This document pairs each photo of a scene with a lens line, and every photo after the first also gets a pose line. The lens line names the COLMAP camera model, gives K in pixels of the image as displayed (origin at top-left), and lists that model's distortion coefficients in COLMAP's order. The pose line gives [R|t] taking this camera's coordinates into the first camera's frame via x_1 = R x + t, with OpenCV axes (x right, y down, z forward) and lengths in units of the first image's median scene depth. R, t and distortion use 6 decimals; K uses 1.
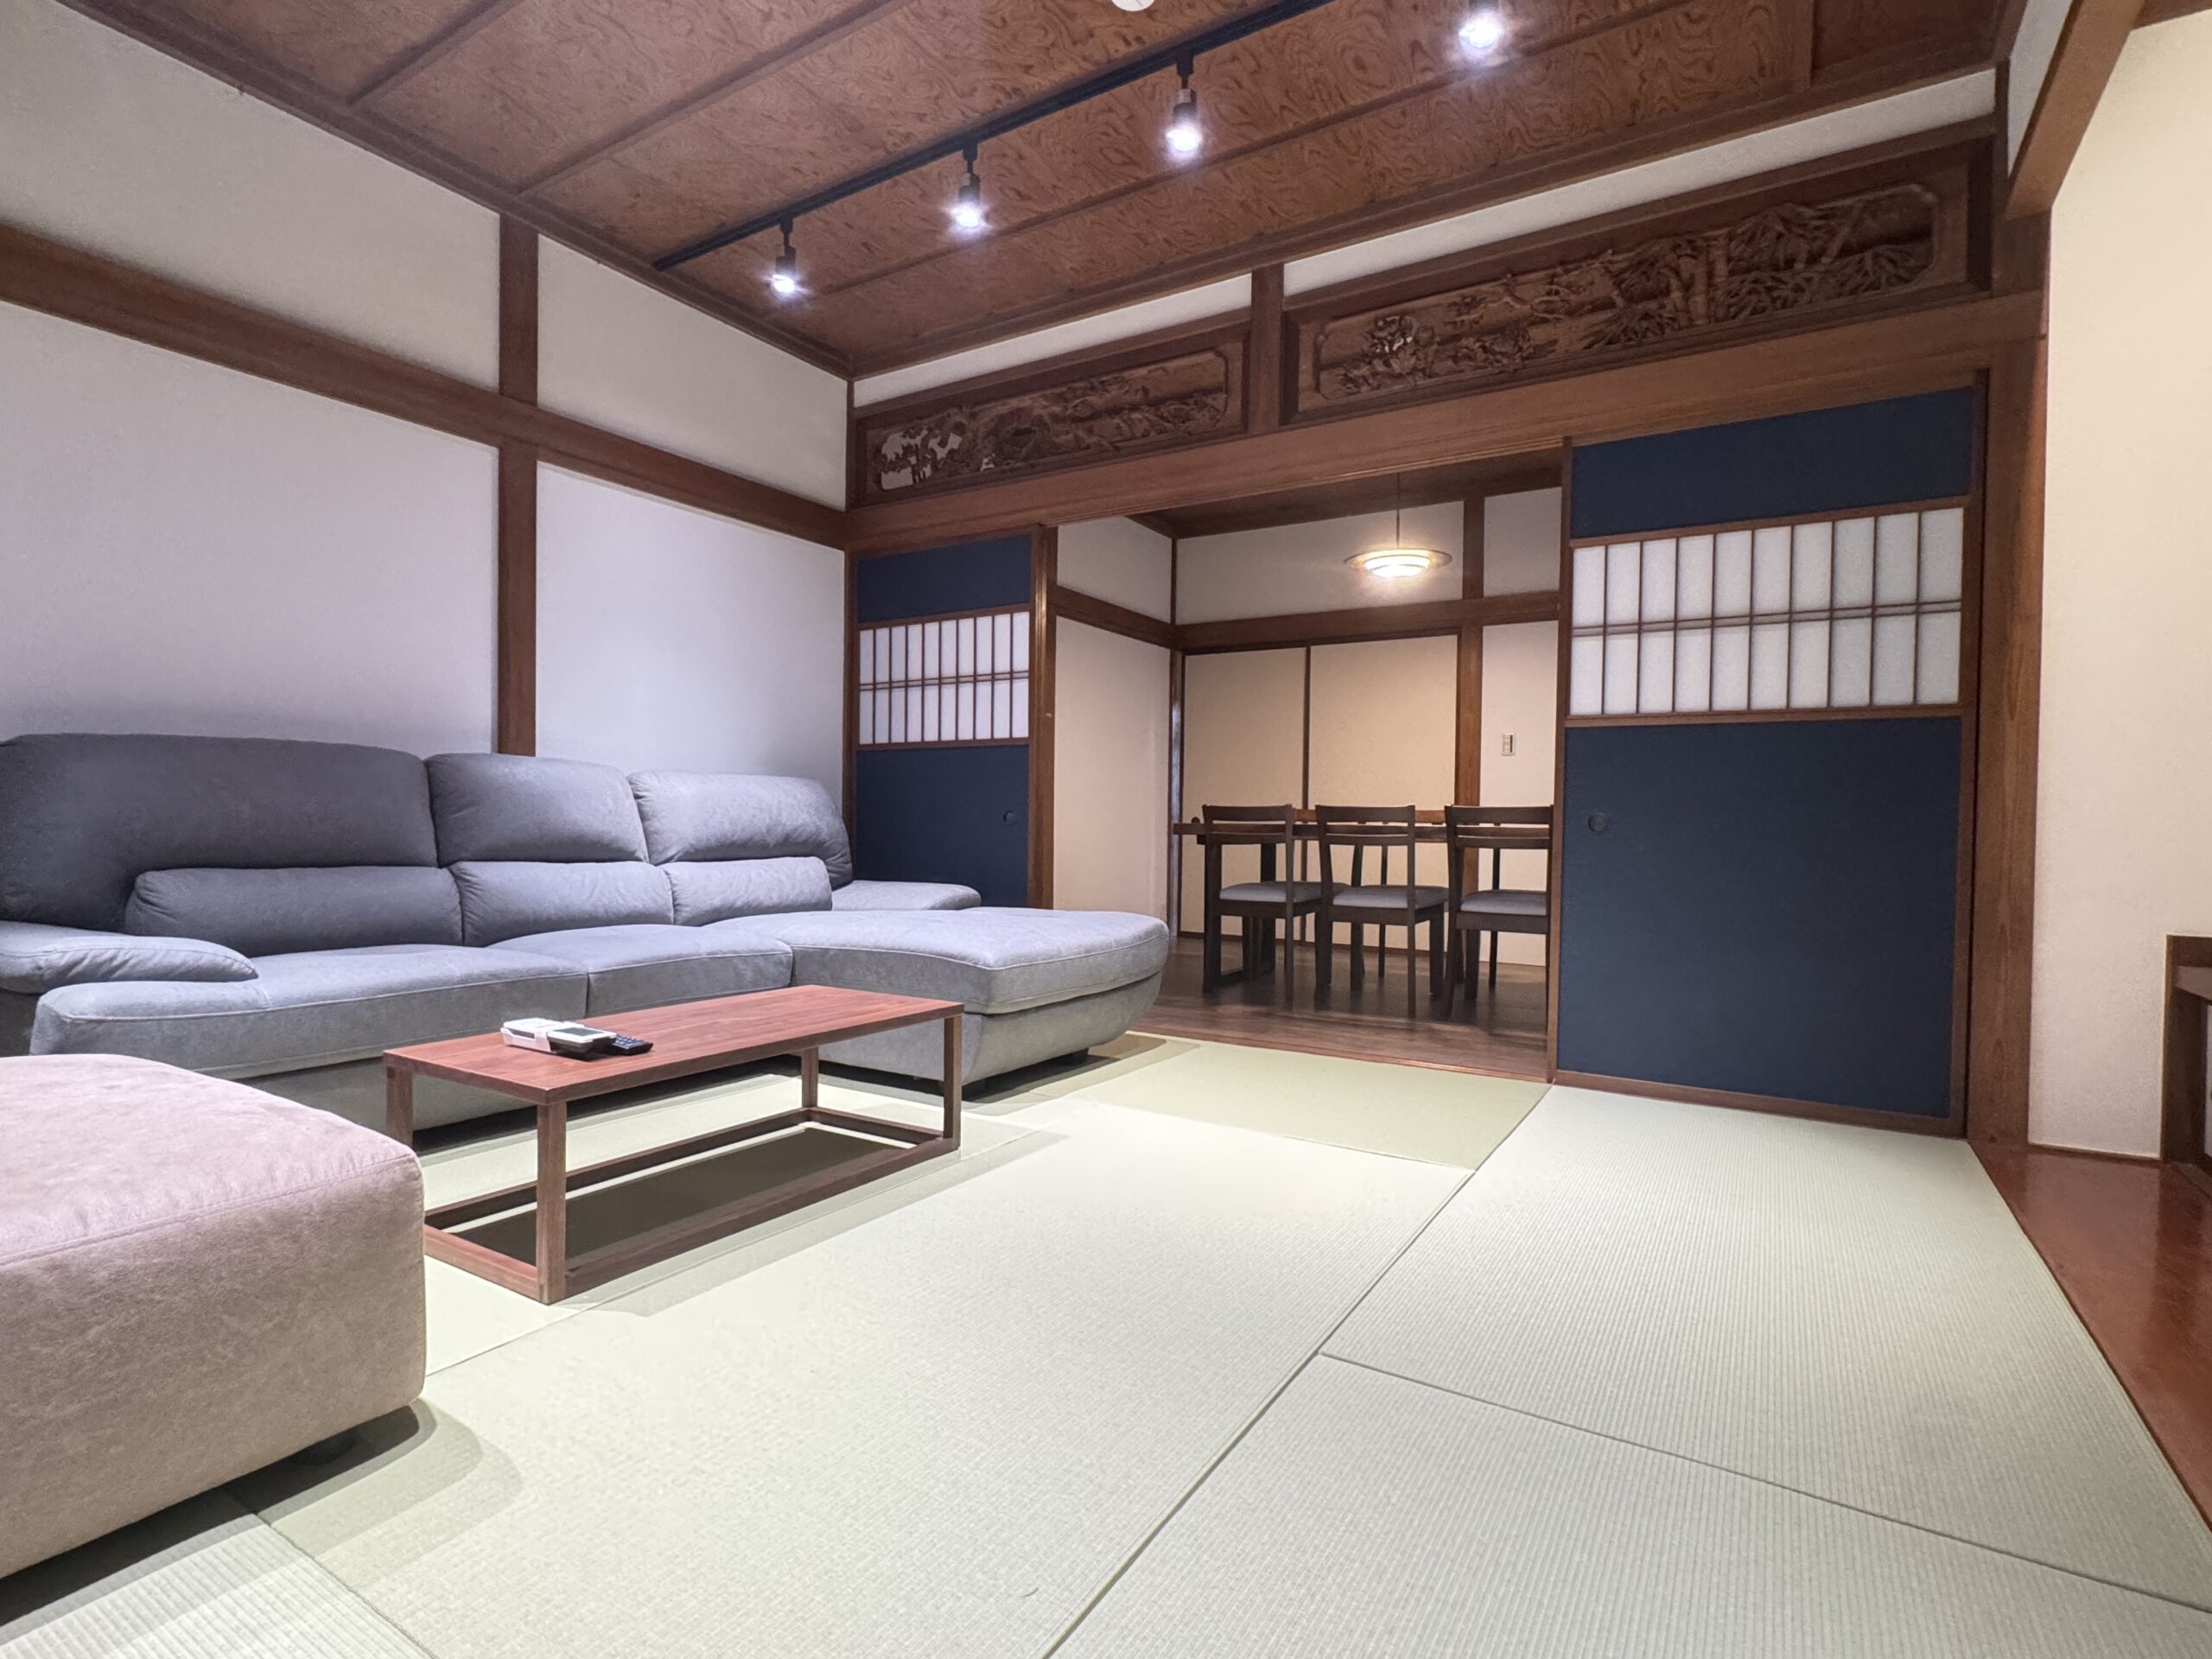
lens RADIAL K [[1092.2, 0, 1103.9], [0, 1092.2, 833.7], [0, 0, 1]] dist [-0.000900, 0.002341]
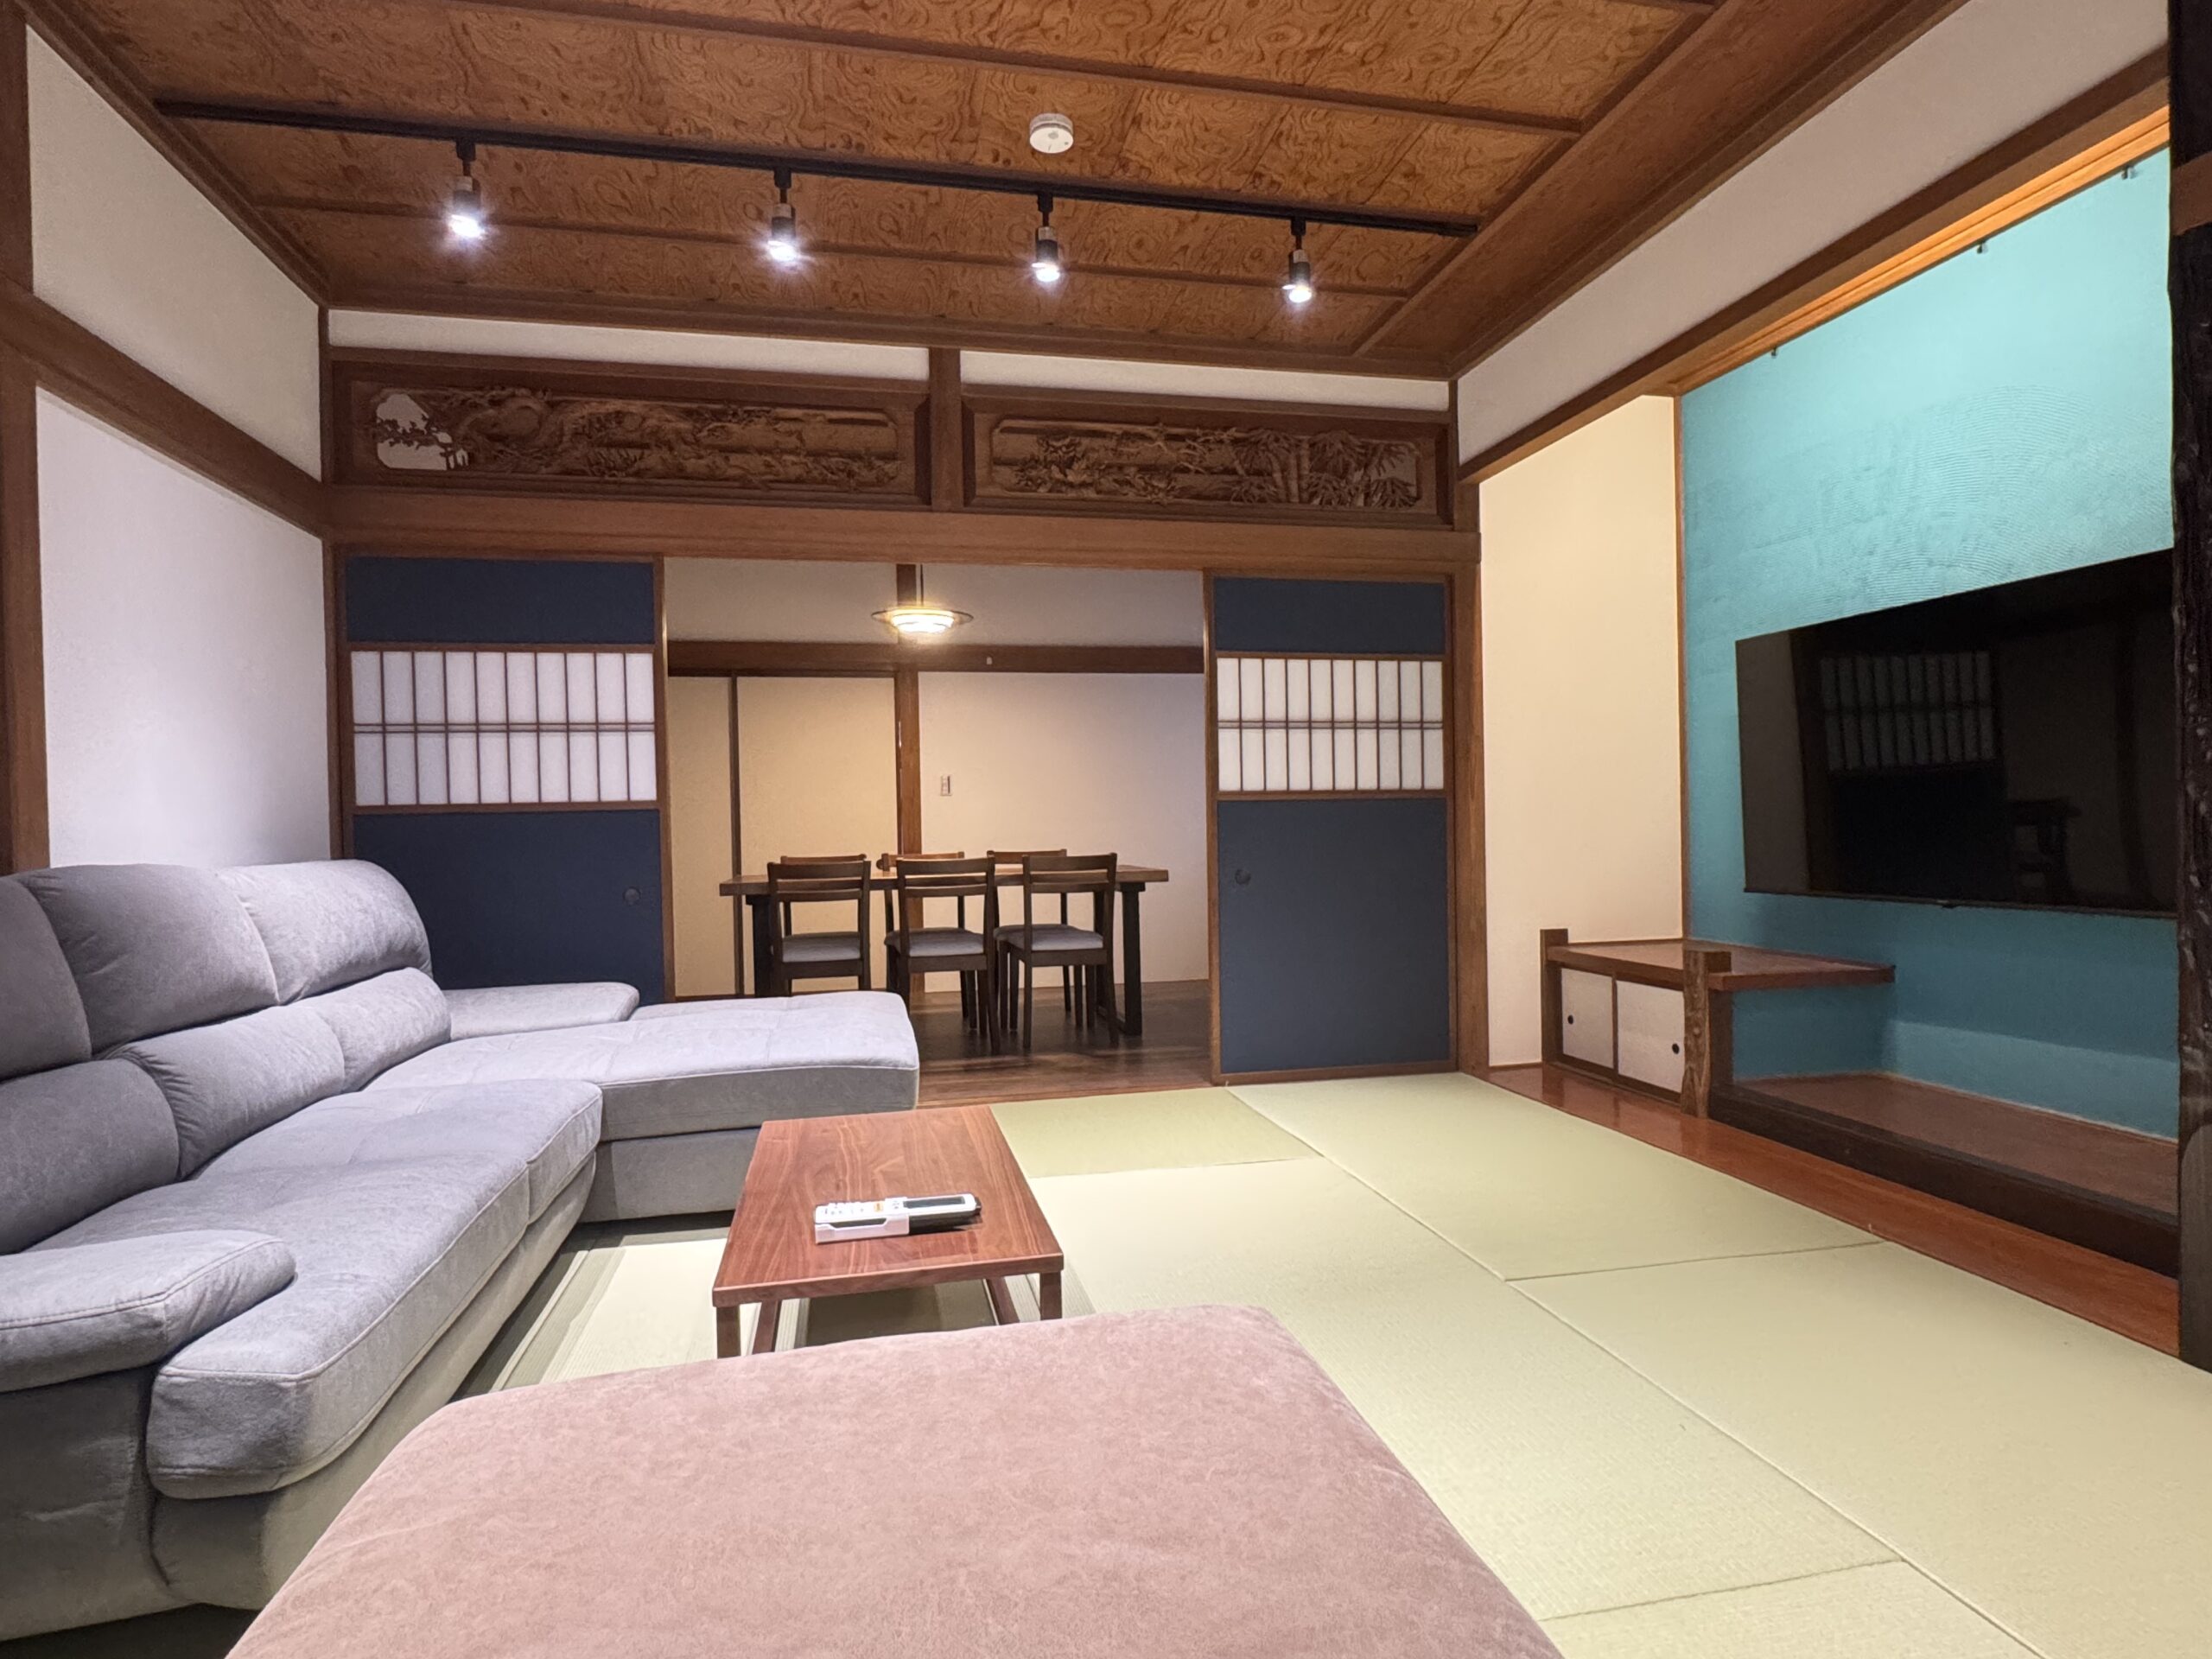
lens RADIAL K [[1201.8, 0, 1108.8], [0, 1201.8, 836.4], [0, 0, 1]] dist [0.005088, -0.000729]
pose [[0.718631, -0.034764, 0.694522, -0.579215], [0.035906, 0.999272, 0.012865, -0.073047], [-0.694464, 0.015692, 0.719357, 0.089533]]
